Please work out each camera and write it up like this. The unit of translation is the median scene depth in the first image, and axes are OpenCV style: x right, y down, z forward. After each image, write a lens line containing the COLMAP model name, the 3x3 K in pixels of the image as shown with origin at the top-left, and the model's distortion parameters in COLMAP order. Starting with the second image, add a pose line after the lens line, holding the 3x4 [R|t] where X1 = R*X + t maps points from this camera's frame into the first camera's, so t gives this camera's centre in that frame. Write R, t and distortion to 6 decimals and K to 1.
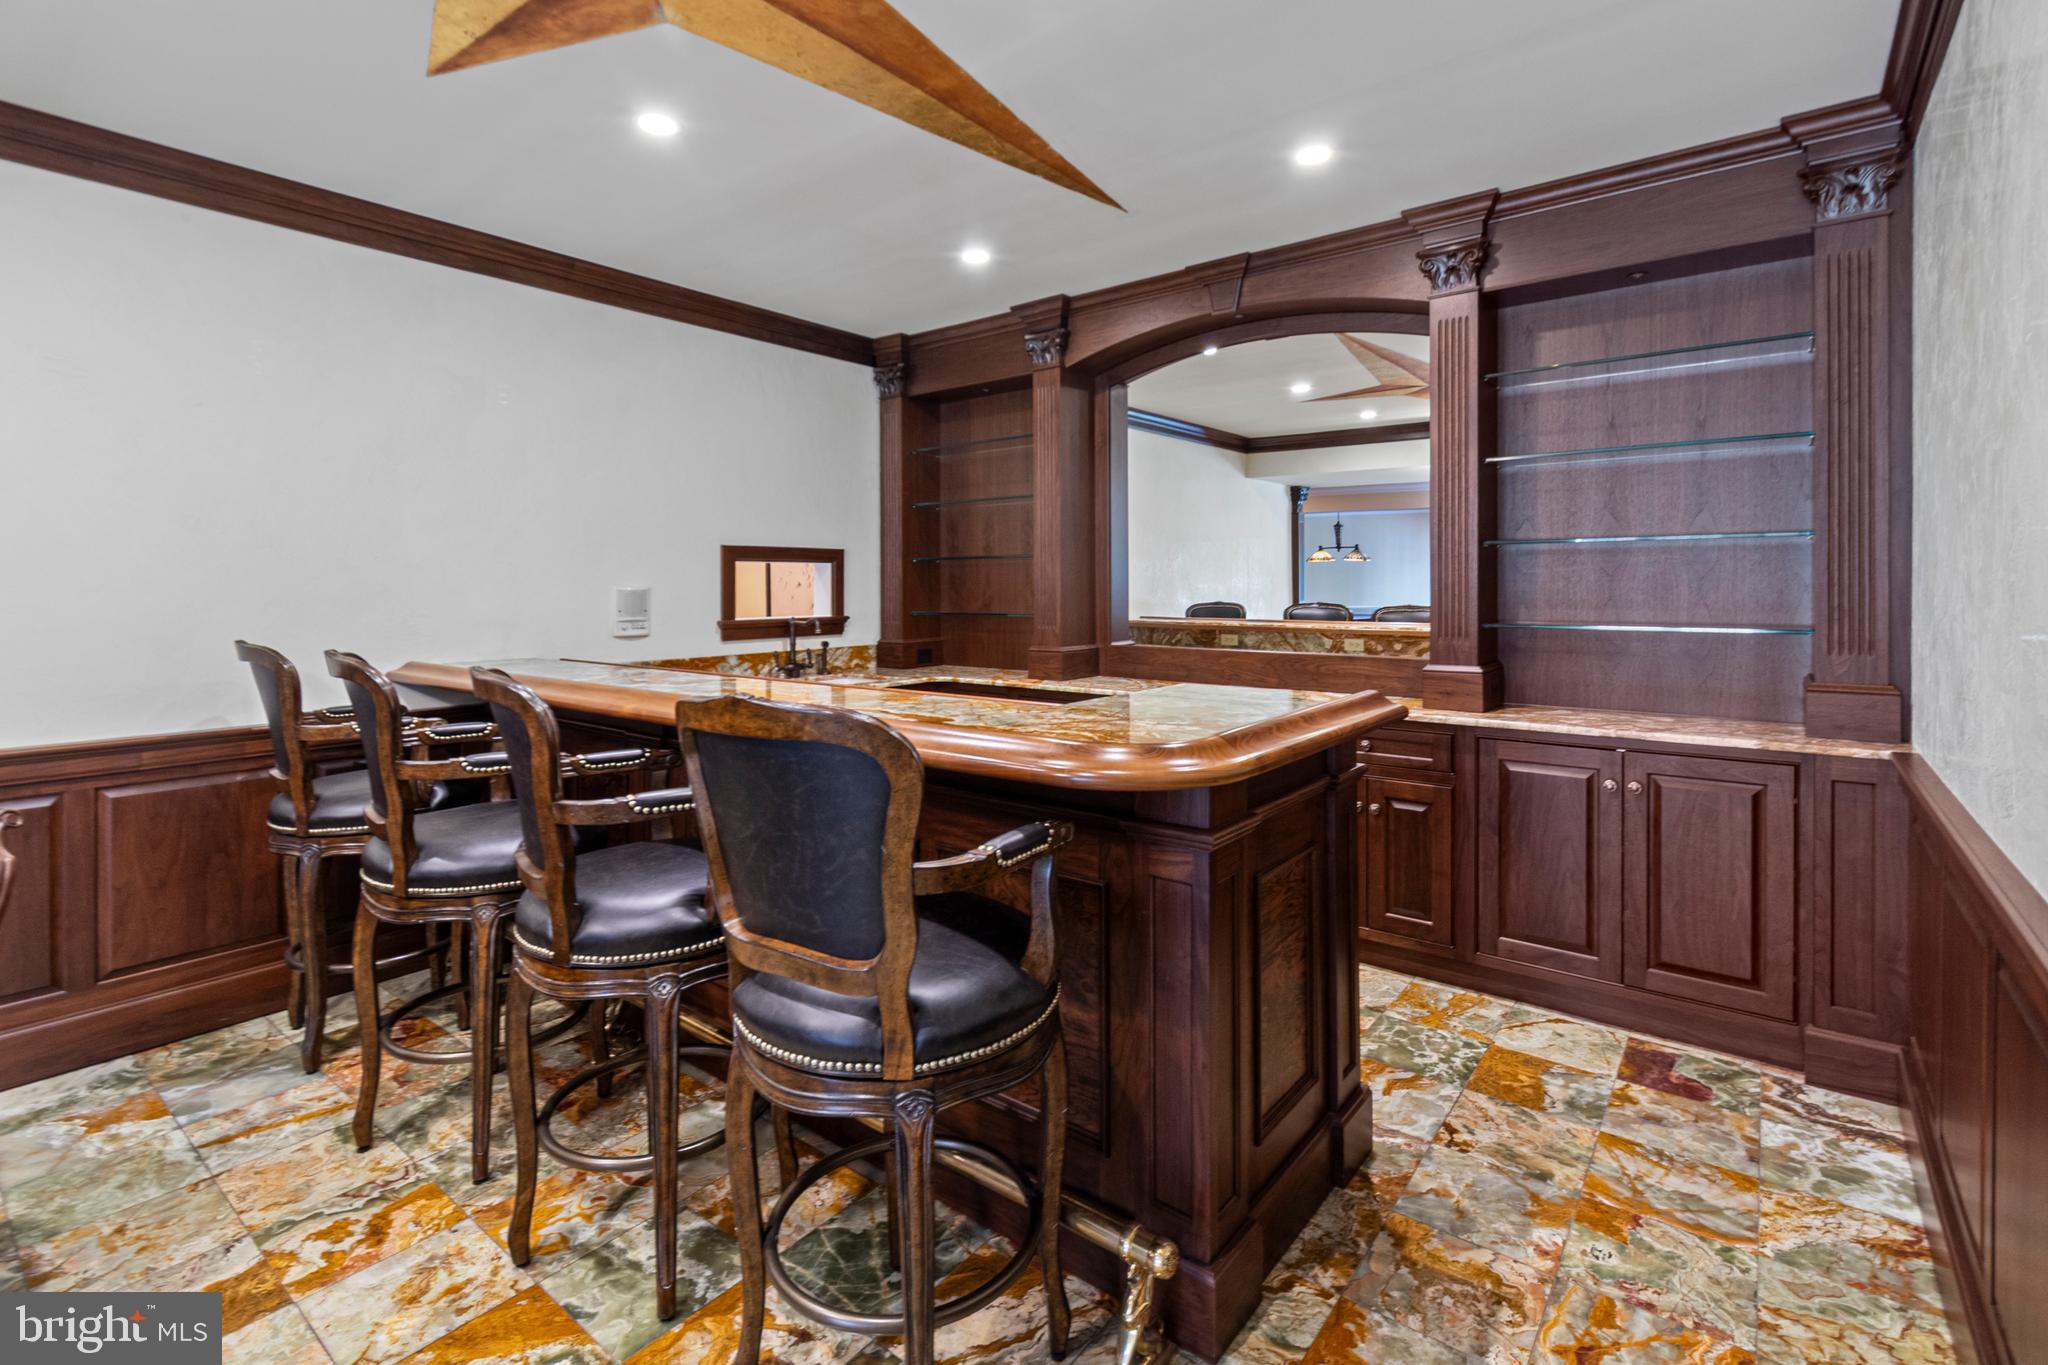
lens RADIAL K [[923.9, 0, 1027.6], [0, 923.9, 590.8], [0, 0, 1]] dist [-0.004354, 0.000555]
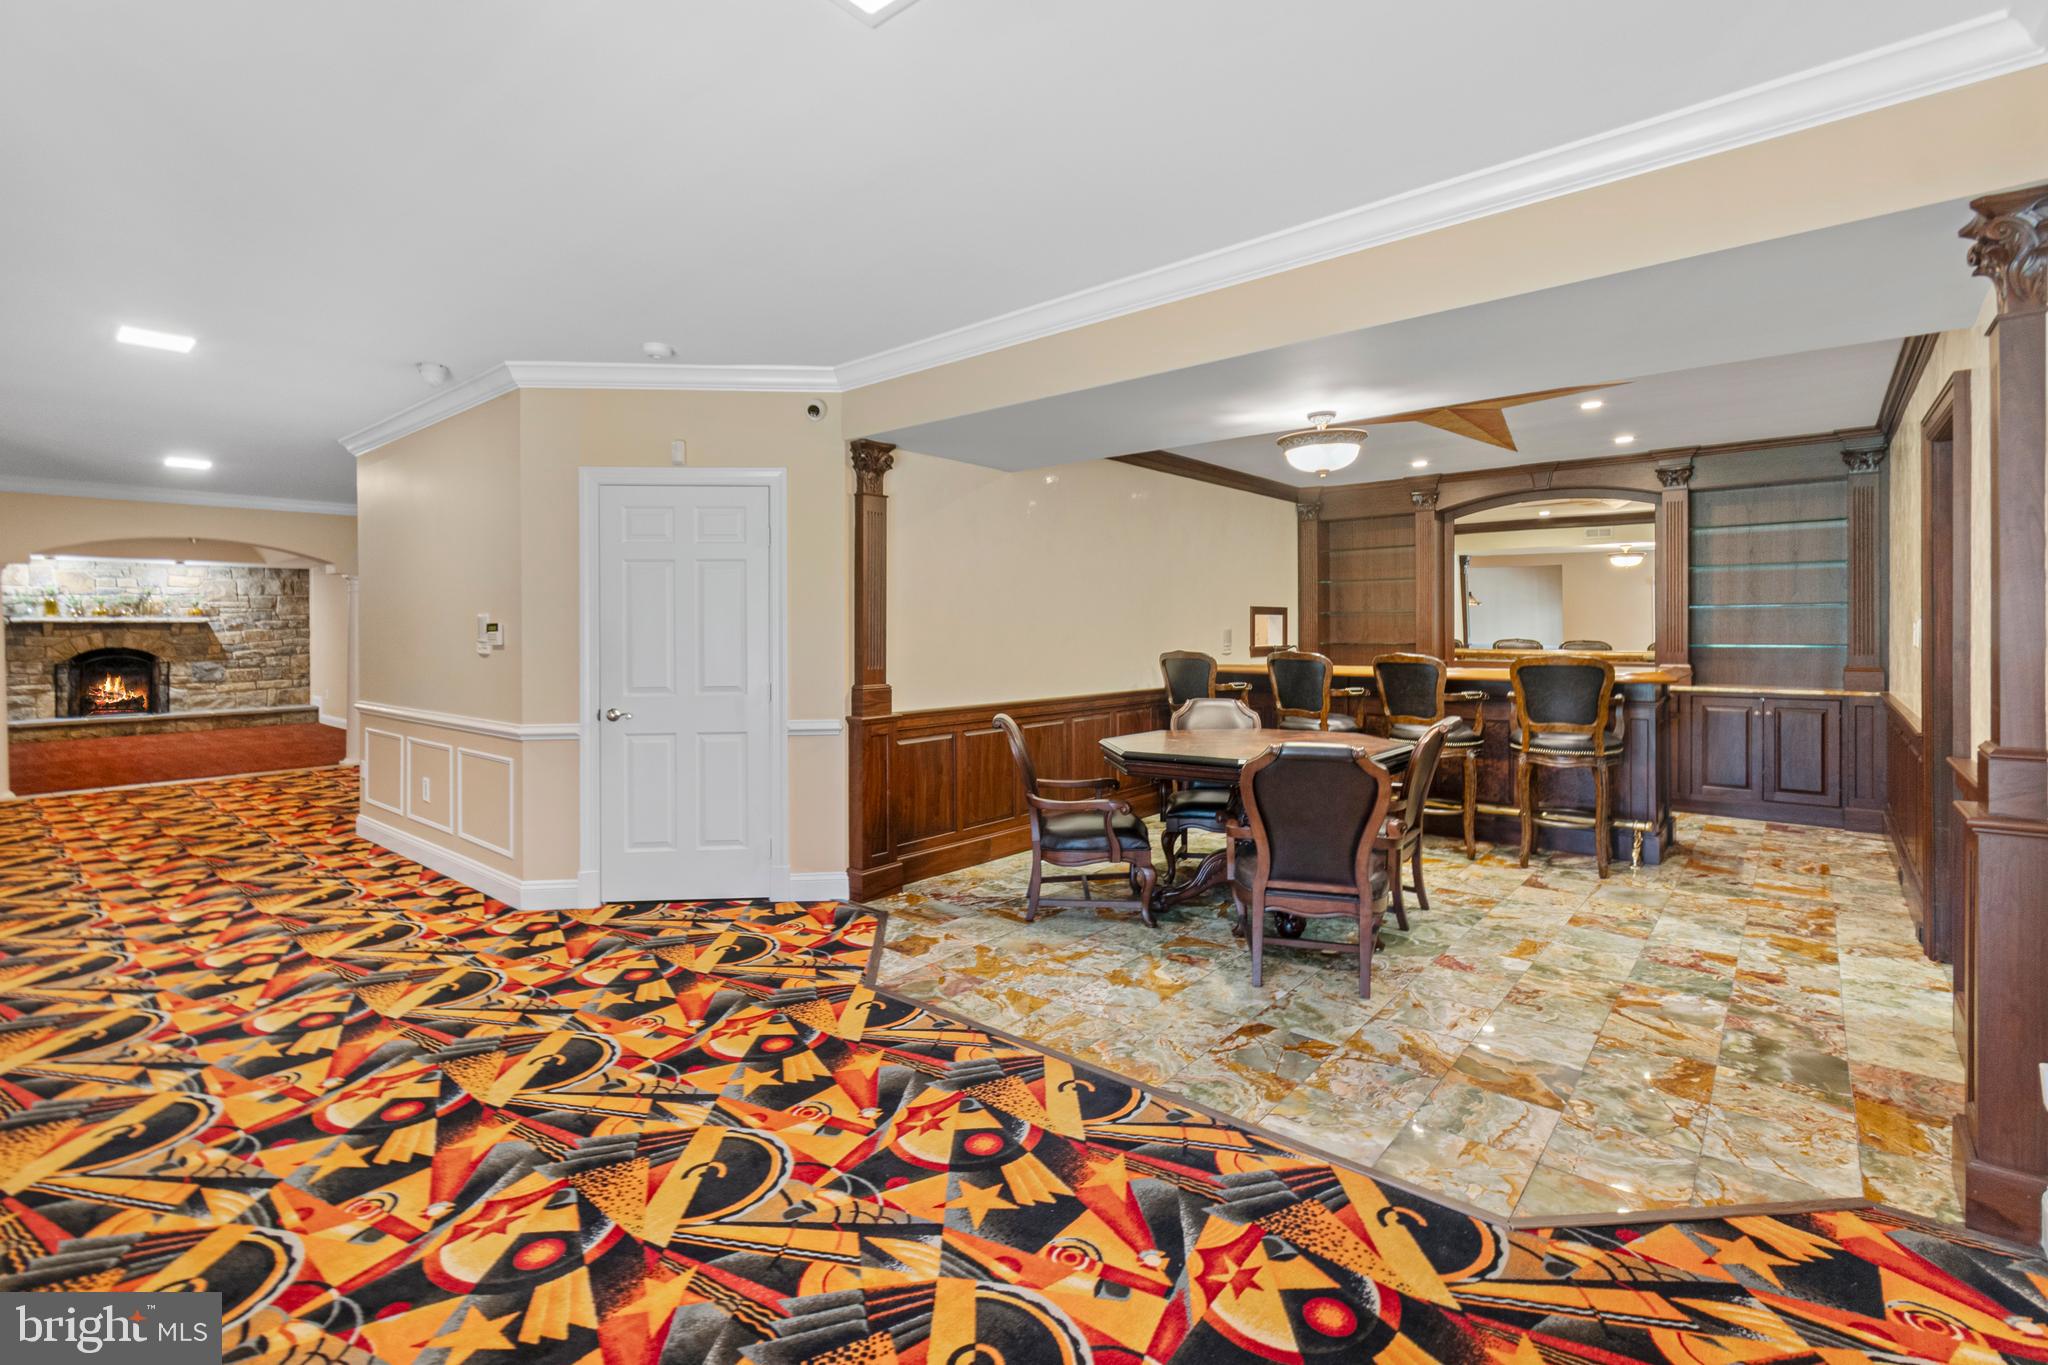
lens RADIAL K [[923.9, 0, 1018.2], [0, 923.9, 632.7], [0, 0, 1]] dist [-0.004354, 0.000555]
pose [[0.999566, -0.003301, -0.029265, -0.987626], [0.003372, 0.999992, 0.002361, -0.002912], [0.029257, -0.002458, 0.999569, -1.166528]]
